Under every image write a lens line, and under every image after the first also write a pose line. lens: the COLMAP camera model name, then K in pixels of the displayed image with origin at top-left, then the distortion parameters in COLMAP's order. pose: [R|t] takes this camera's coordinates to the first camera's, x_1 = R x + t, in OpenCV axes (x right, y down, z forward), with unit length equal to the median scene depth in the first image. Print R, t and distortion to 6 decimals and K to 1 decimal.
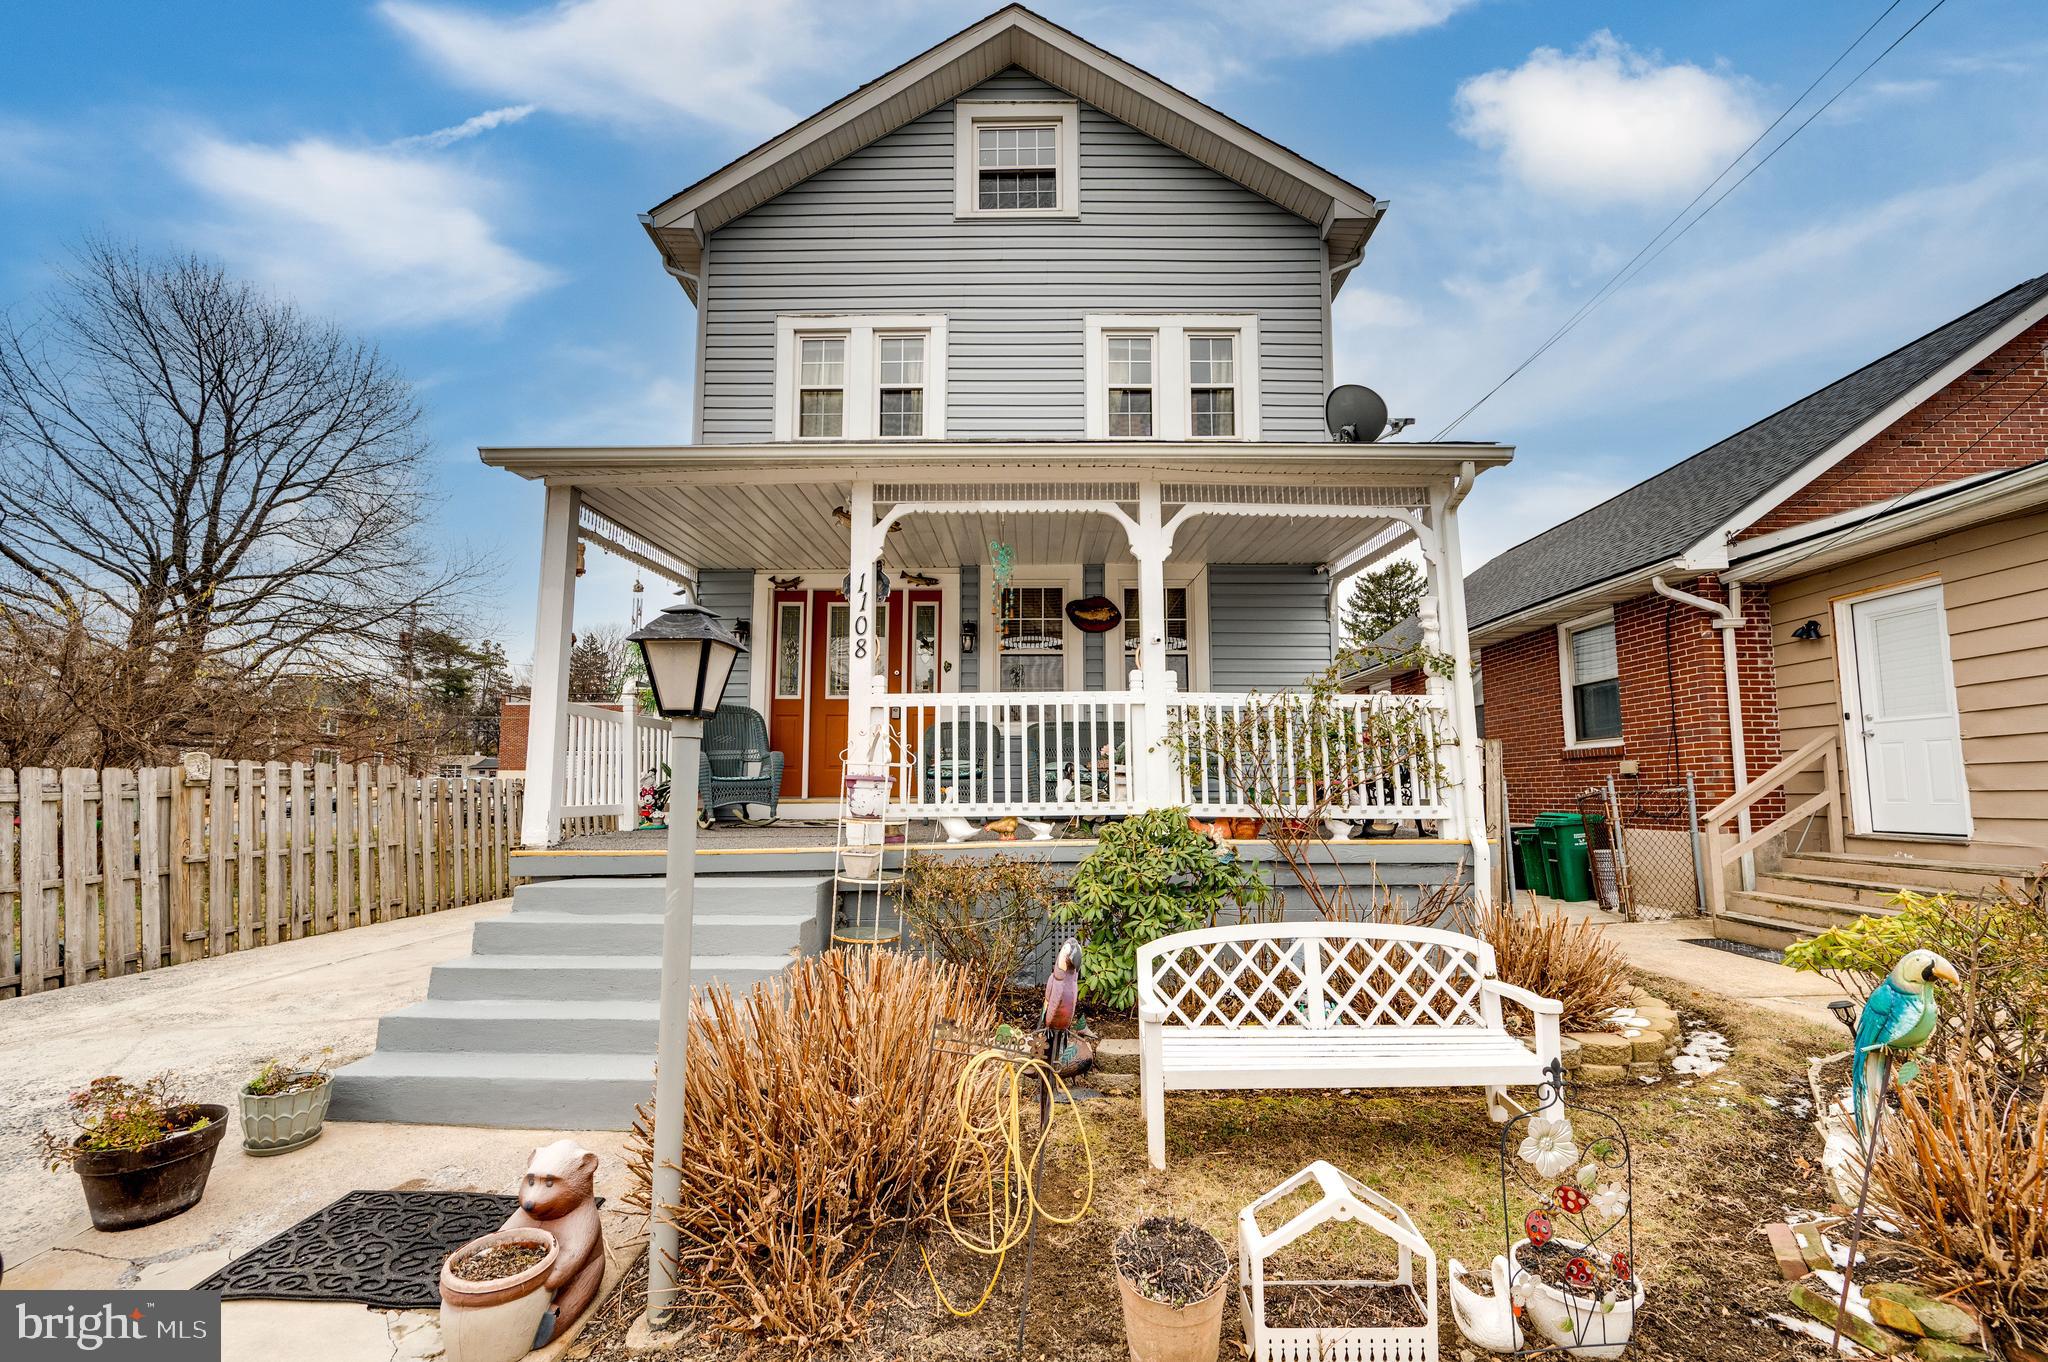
lens RADIAL K [[841.4, 0, 1028.4], [0, 841.4, 710.3], [0, 0, 1]] dist [-0.002332, -0.000277]
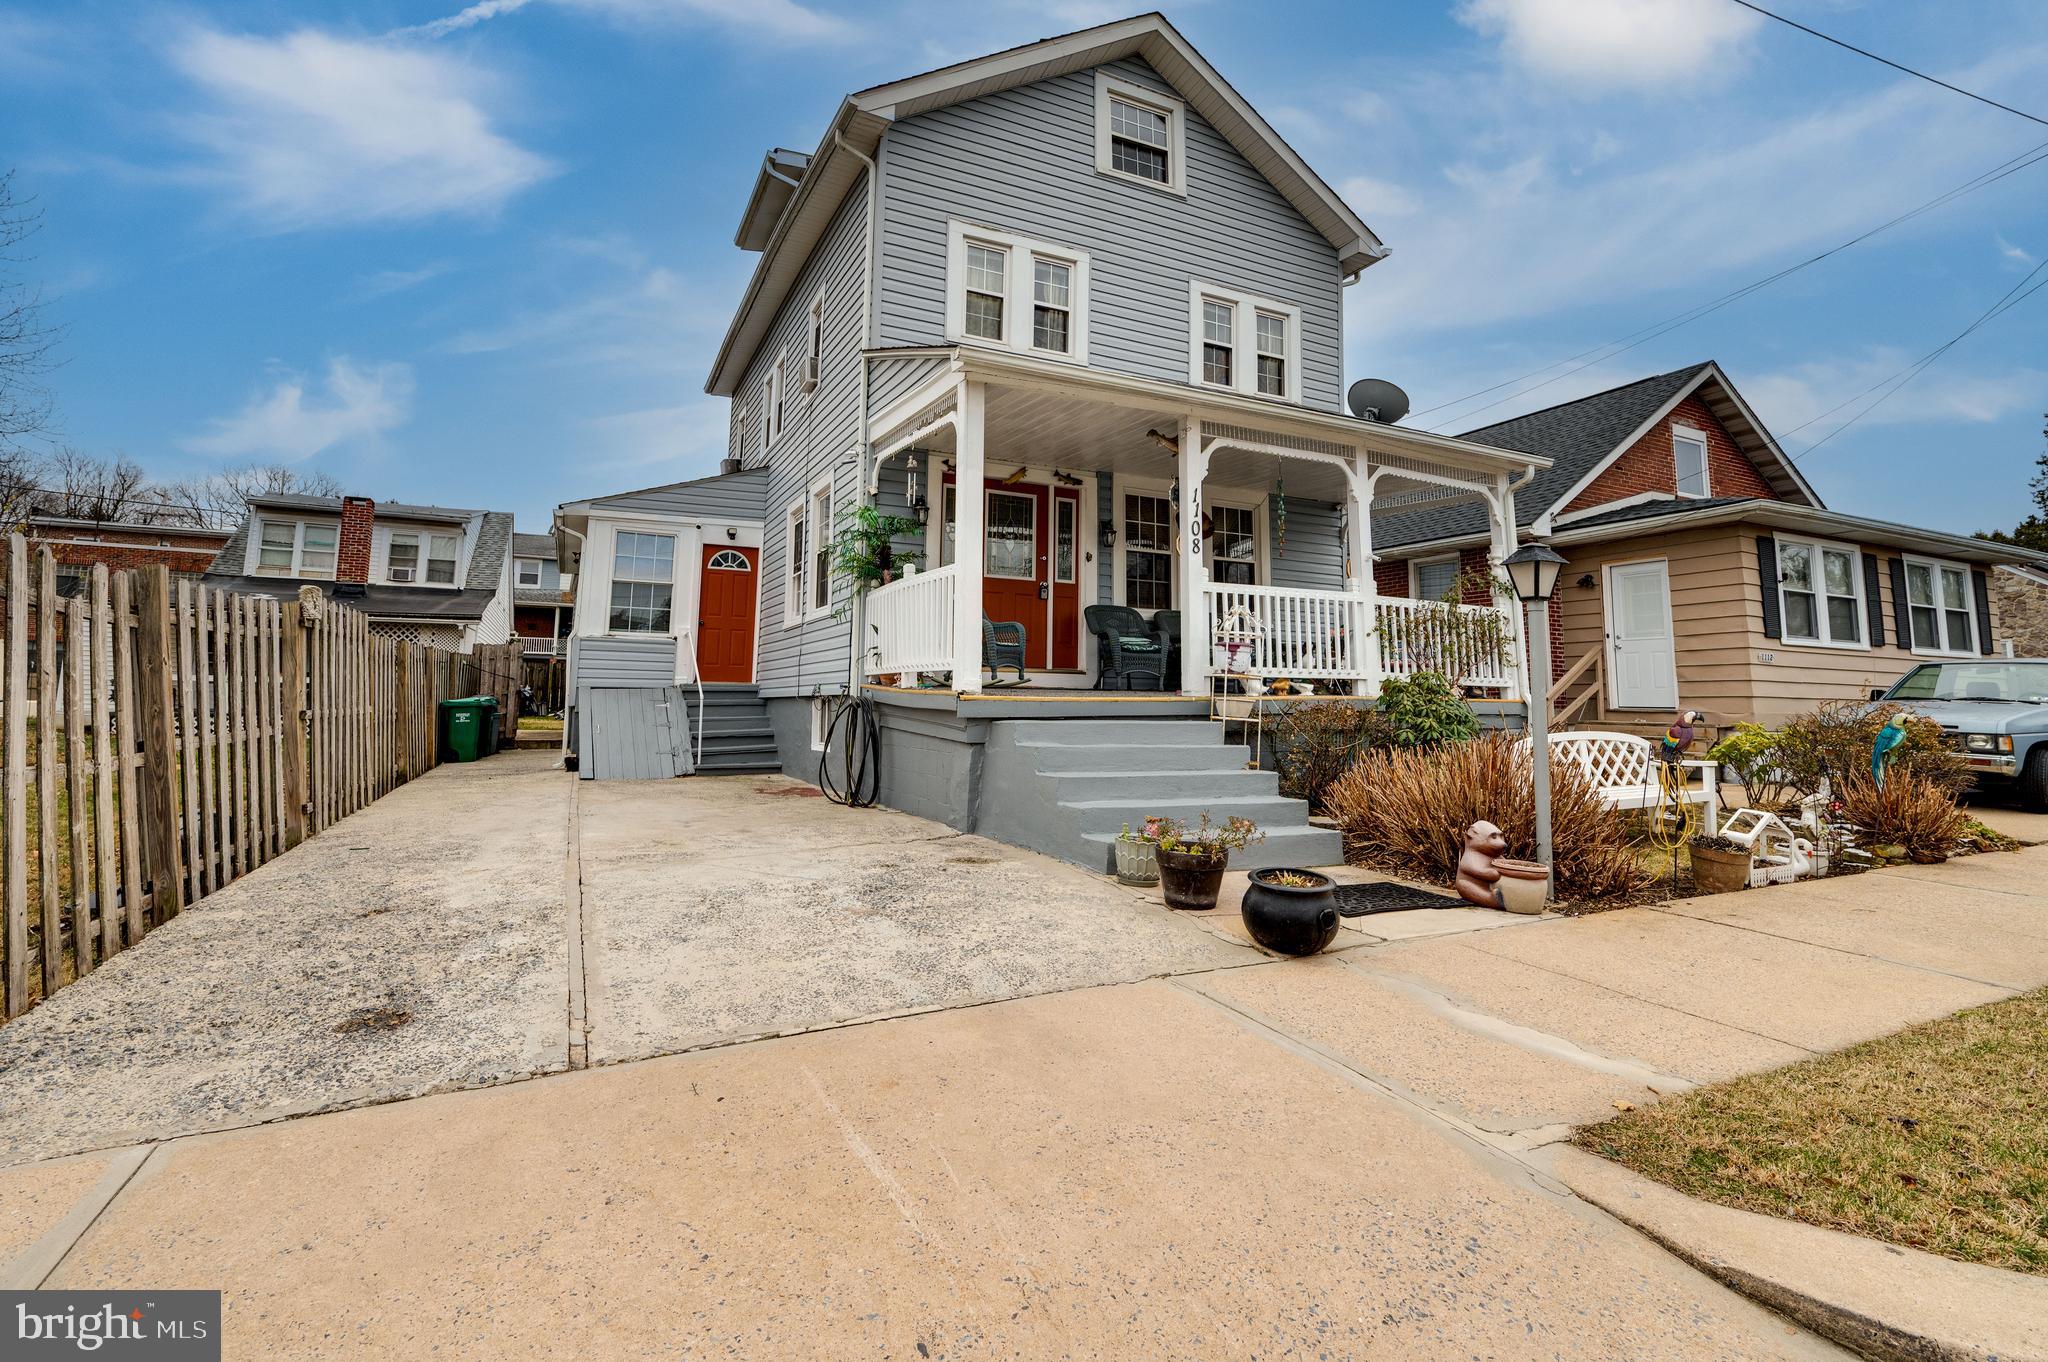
lens RADIAL K [[935.7, 0, 1062.2], [0, 935.7, 577.3], [0, 0, 1]] dist [0.002227, 0.000538]
pose [[0.895574, 0.074603, 0.438613, -0.687308], [-0.061311, 0.997130, -0.044414, 0.035326], [-0.440667, 0.012884, 0.897578, -0.138667]]
